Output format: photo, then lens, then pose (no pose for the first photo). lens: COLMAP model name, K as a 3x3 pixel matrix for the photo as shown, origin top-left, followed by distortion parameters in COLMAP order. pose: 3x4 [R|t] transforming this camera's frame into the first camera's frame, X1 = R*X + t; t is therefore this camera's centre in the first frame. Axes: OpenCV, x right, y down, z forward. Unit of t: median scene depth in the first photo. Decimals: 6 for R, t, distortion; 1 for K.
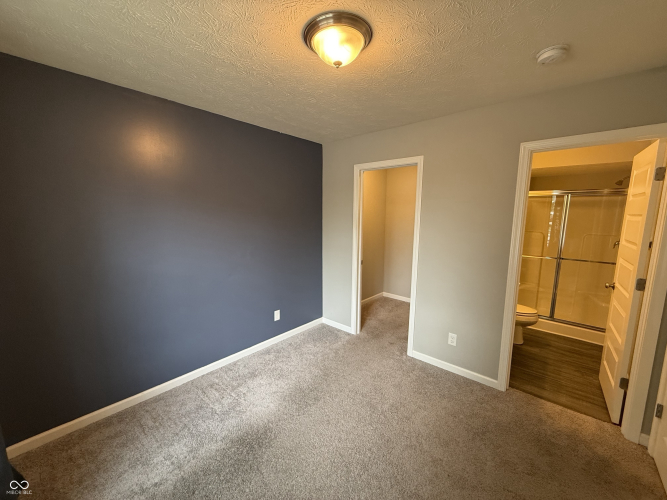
lens RADIAL K [[265.5, 0, 333.5], [0, 265.5, 250.0], [0, 0, 1]] dist [-0.000305, -0.000034]
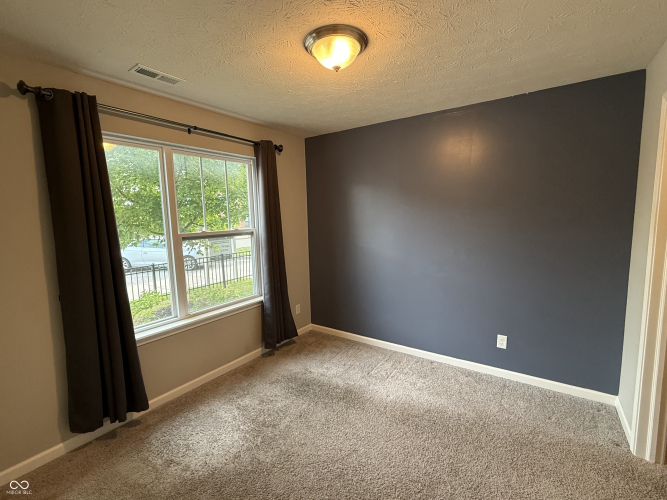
lens RADIAL K [[313.5, 0, 333.5], [0, 313.5, 250.0], [0, 0, 1]] dist [0.031970, -0.000242]
pose [[0.119048, 0.106444, -0.987166, 0.829235], [-0.114643, 0.989061, 0.092823, -0.055693], [0.986248, 0.102121, 0.129949, 0.537869]]
